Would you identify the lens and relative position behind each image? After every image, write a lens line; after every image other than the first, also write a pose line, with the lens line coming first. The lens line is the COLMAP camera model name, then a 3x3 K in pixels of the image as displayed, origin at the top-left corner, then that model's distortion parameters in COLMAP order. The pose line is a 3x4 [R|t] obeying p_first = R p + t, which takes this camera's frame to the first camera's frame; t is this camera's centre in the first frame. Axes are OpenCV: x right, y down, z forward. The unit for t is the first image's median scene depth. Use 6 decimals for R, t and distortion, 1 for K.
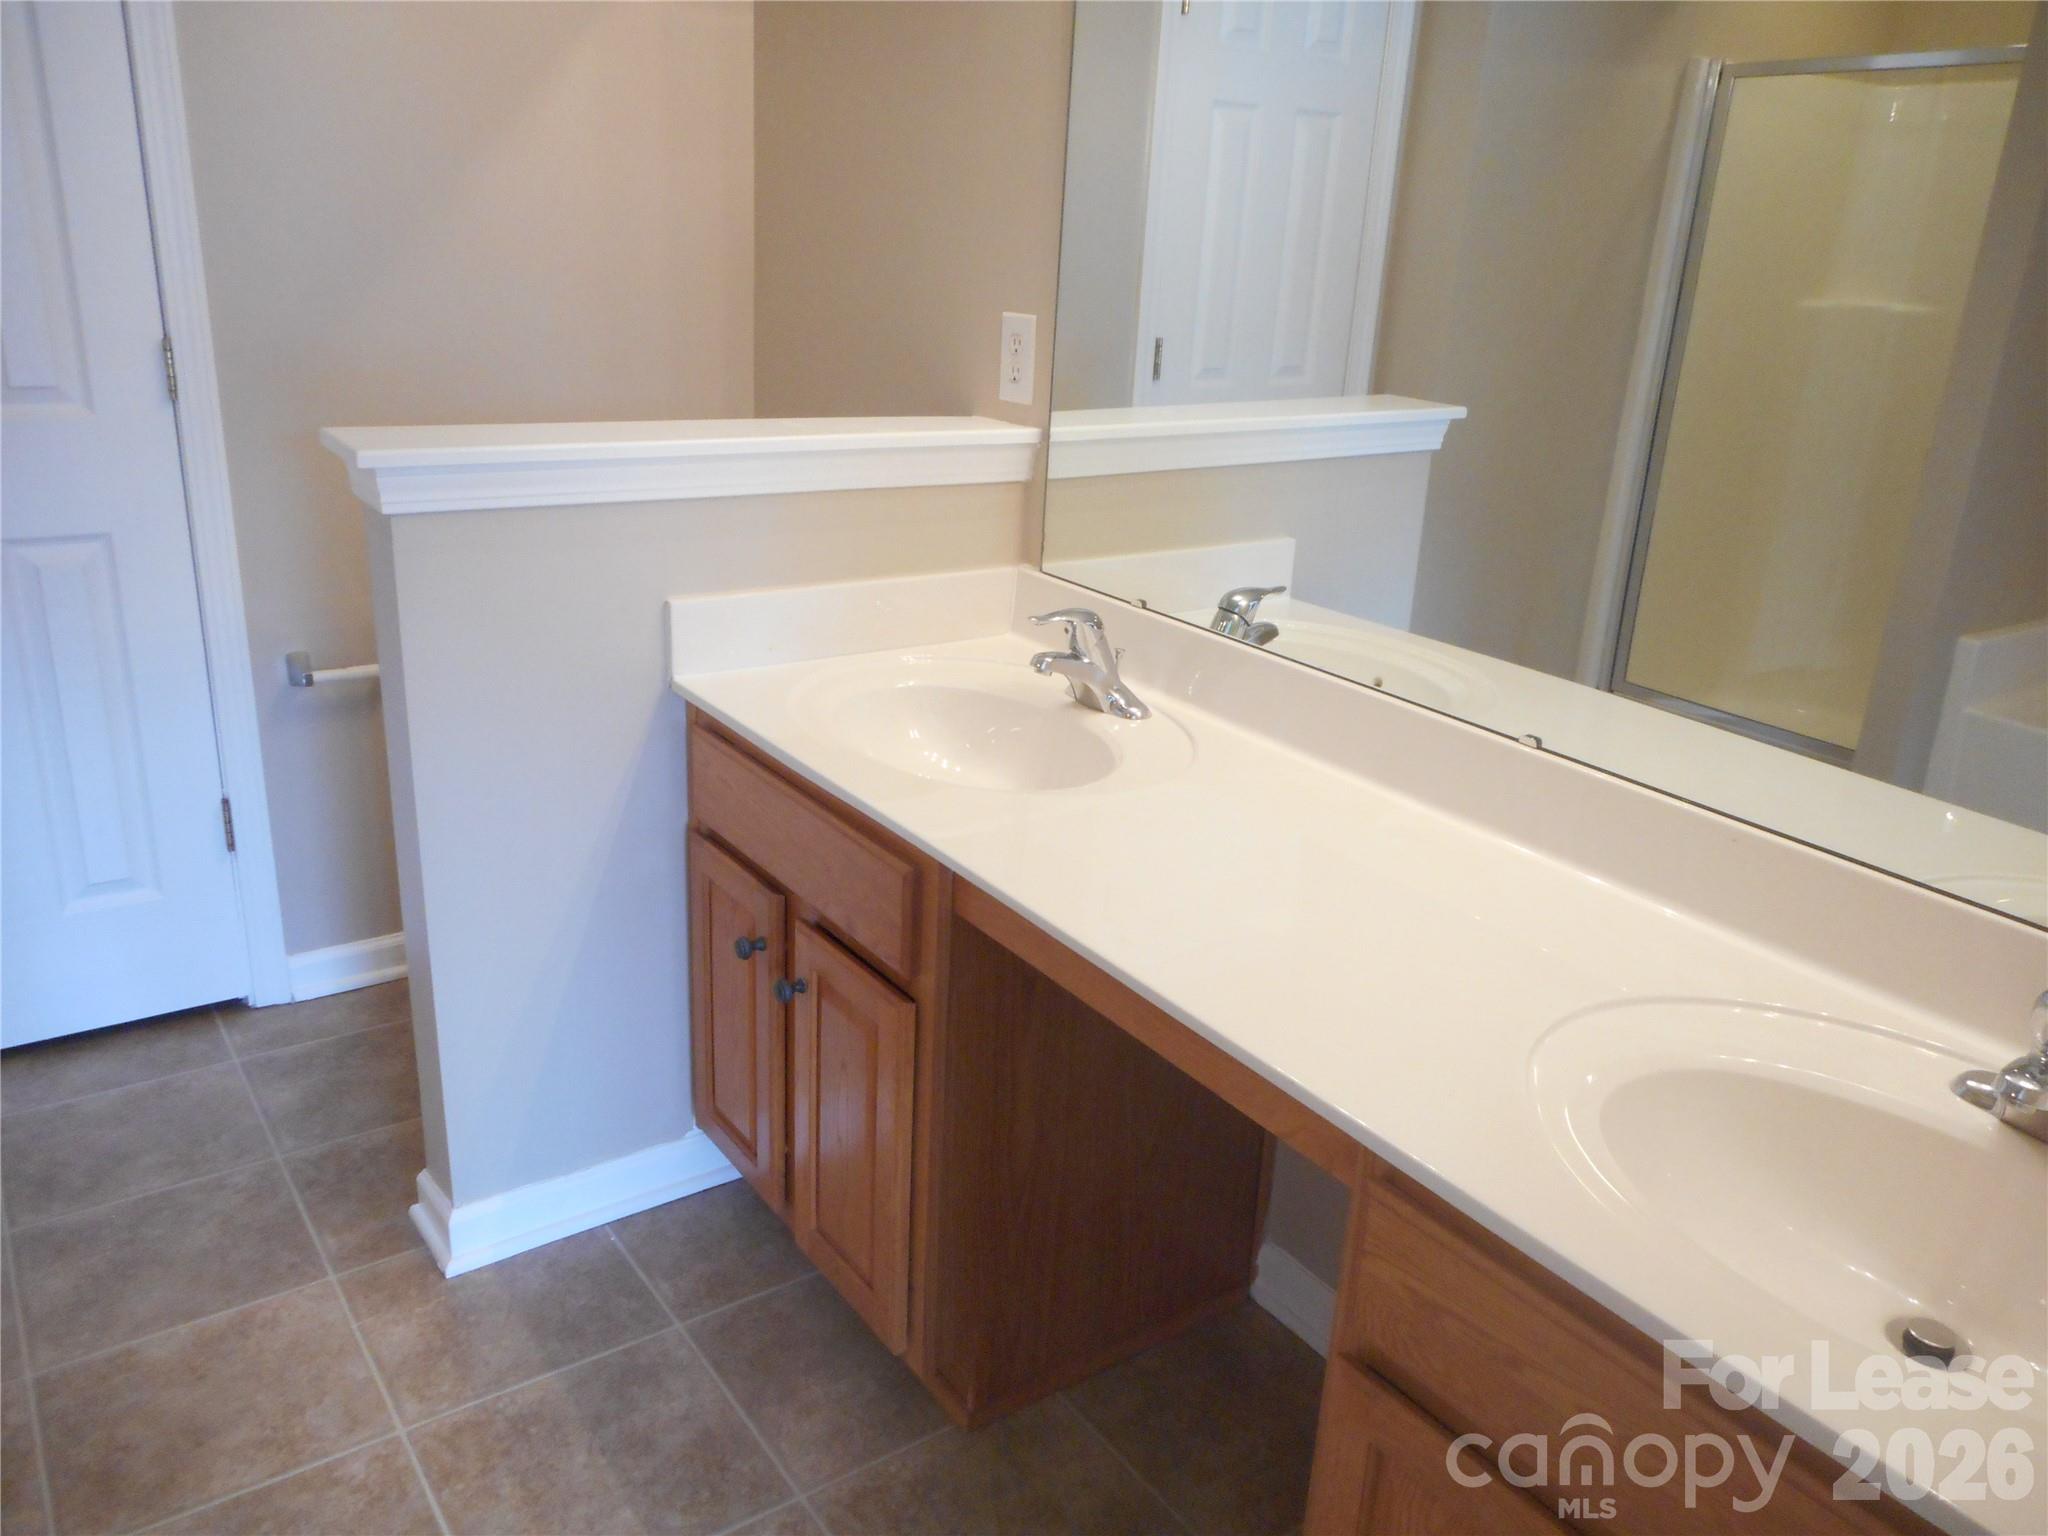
lens RADIAL K [[1536.7, 0, 1024.0], [0, 1536.7, 768.0], [0, 0, 1]] dist [-0.011013, 0.008641]
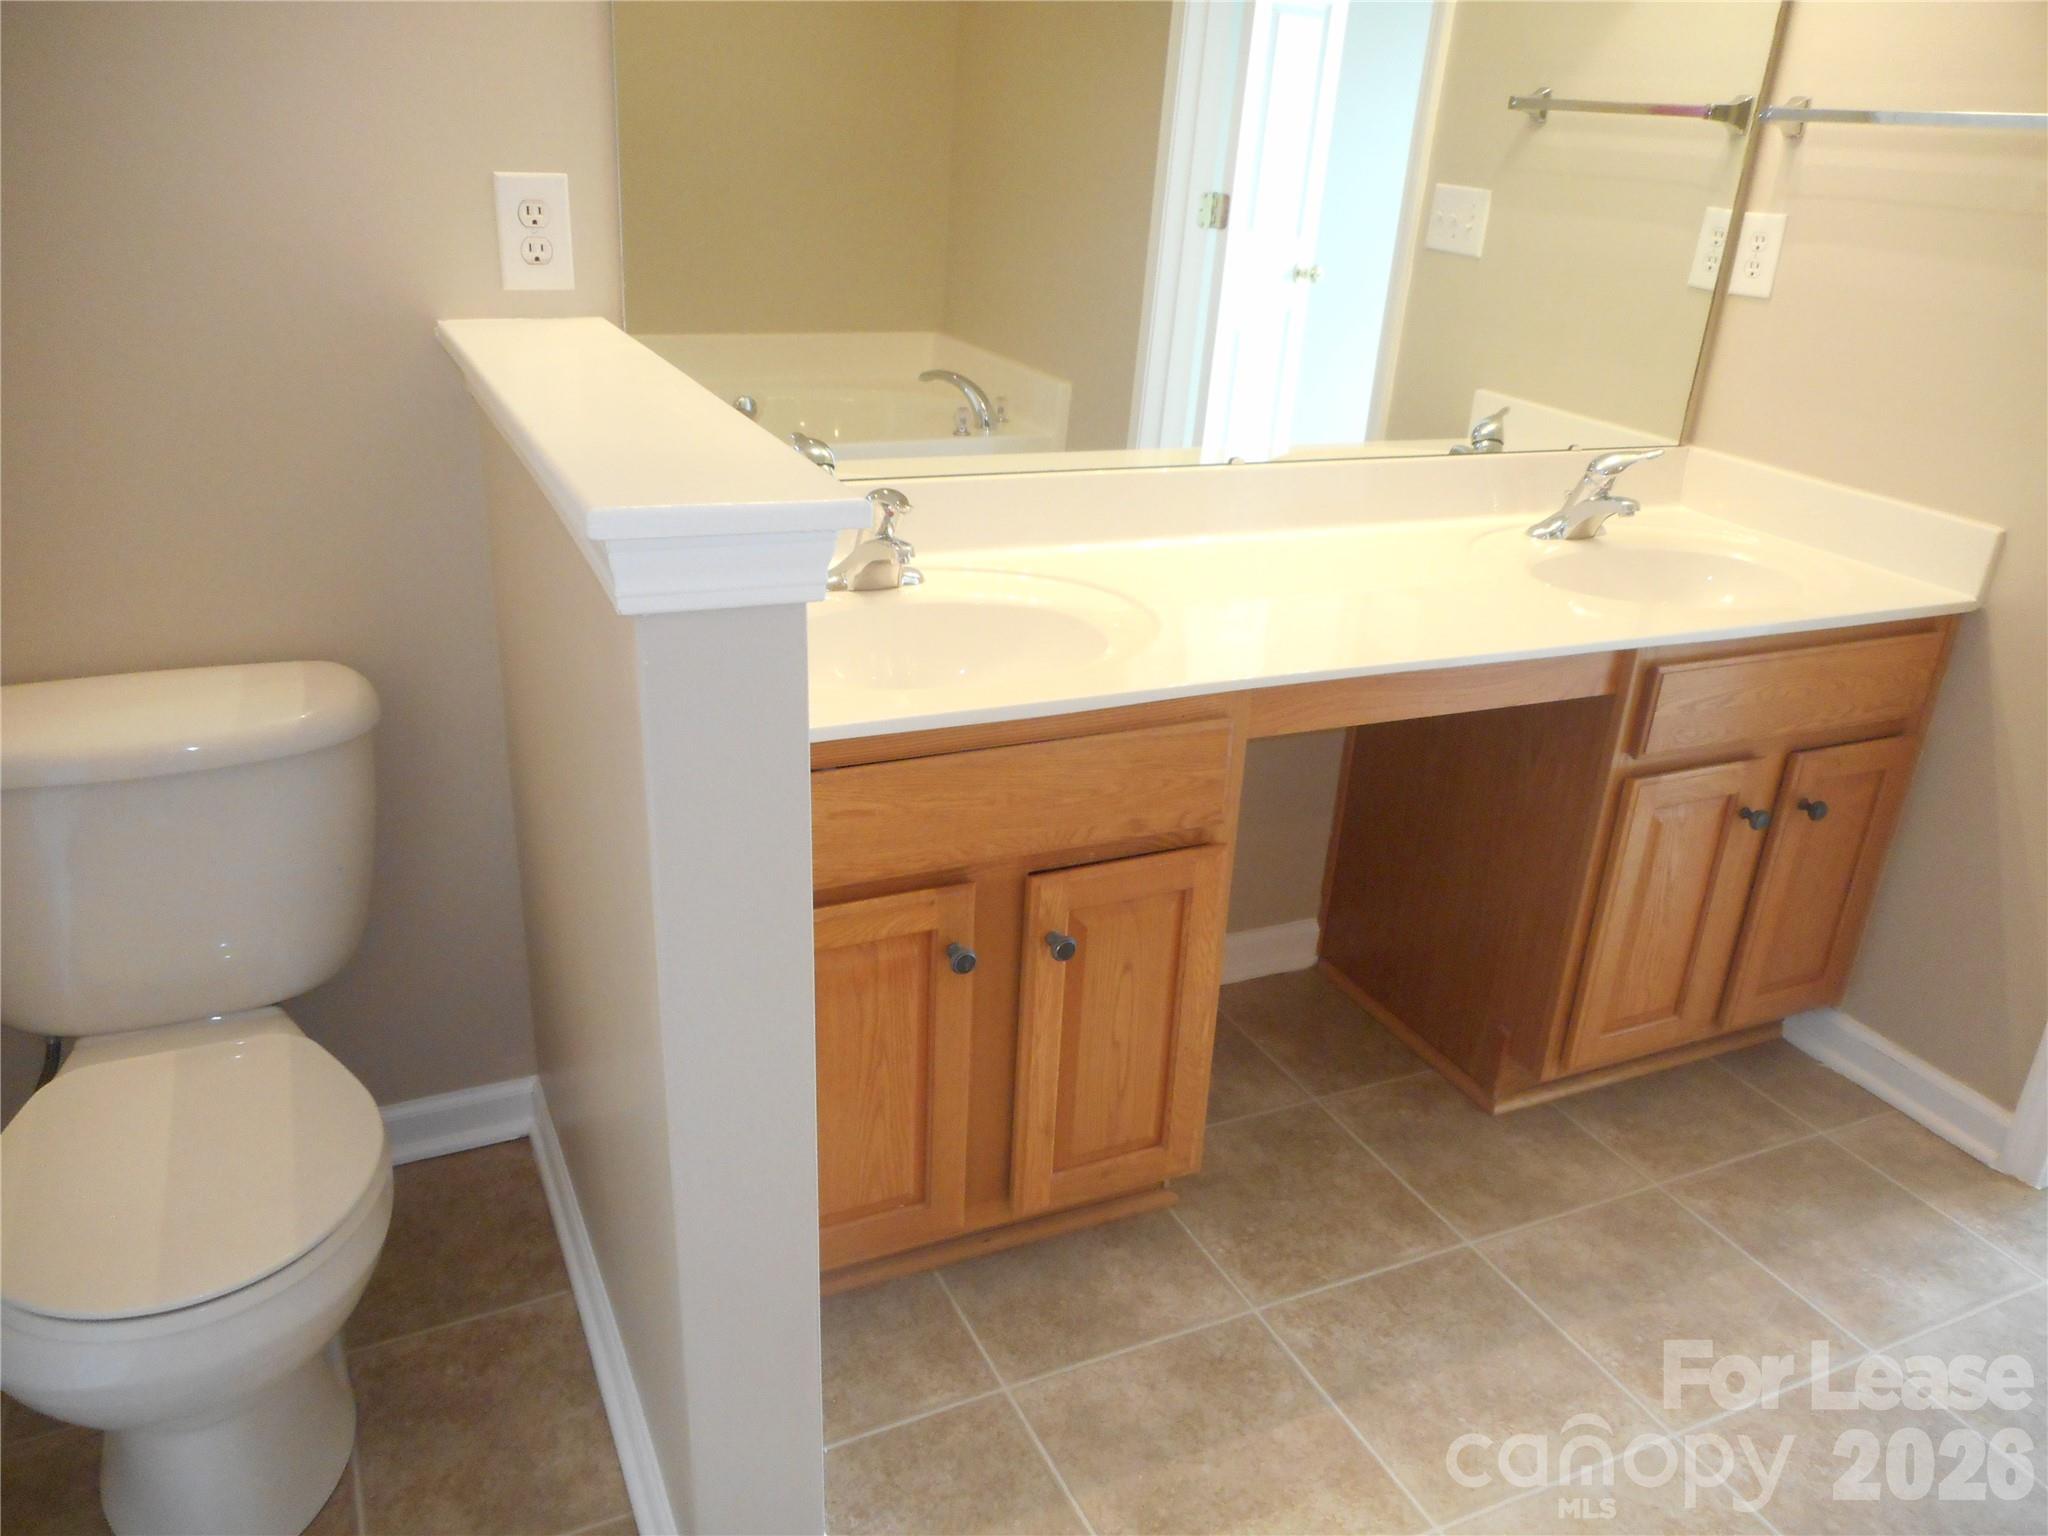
lens RADIAL K [[1536.7, 0, 1024.0], [0, 1536.7, 768.0], [0, 0, 1]] dist [-0.011013, 0.008641]
pose [[0.187448, -0.430428, 0.882947, -0.900986], [0.287575, 0.883542, 0.369667, -0.290577], [-0.939236, 0.184620, 0.289399, 0.712481]]
